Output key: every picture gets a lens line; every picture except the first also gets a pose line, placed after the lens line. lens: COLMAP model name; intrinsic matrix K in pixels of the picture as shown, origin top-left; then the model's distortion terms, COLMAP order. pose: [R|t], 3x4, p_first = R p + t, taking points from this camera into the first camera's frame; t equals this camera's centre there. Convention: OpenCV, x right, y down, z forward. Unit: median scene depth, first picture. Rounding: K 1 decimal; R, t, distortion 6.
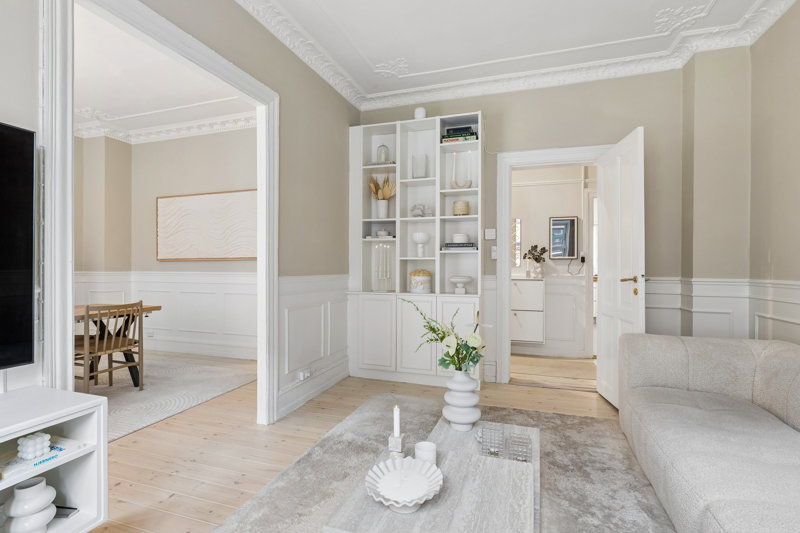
lens RADIAL K [[409.4, 0, 392.0], [0, 409.4, 267.4], [0, 0, 1]] dist [0.007204, -0.000322]
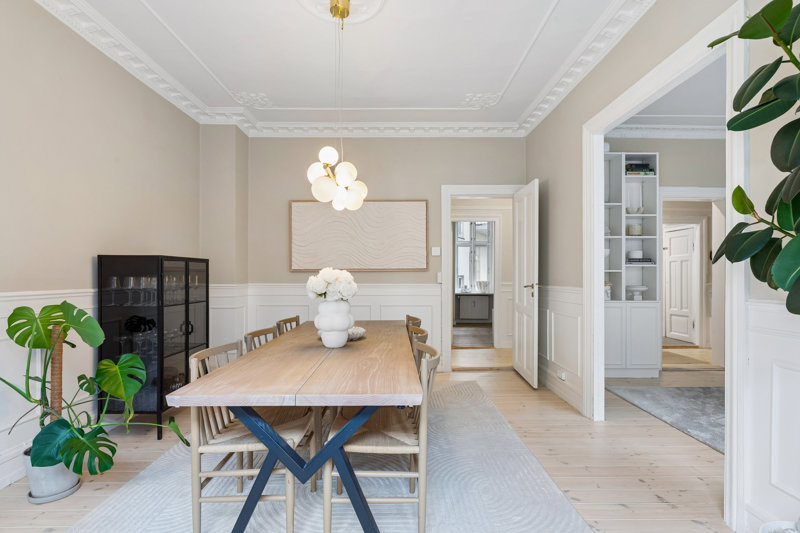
lens RADIAL K [[409.4, 0, 400.5], [0, 409.4, 274.0], [0, 0, 1]] dist [0.007204, -0.000322]
pose [[0.933366, -0.001013, 0.358925, -0.927087], [0.002414, 0.999991, -0.003456, -0.010625], [-0.358918, 0.004092, 0.933360, 0.116456]]
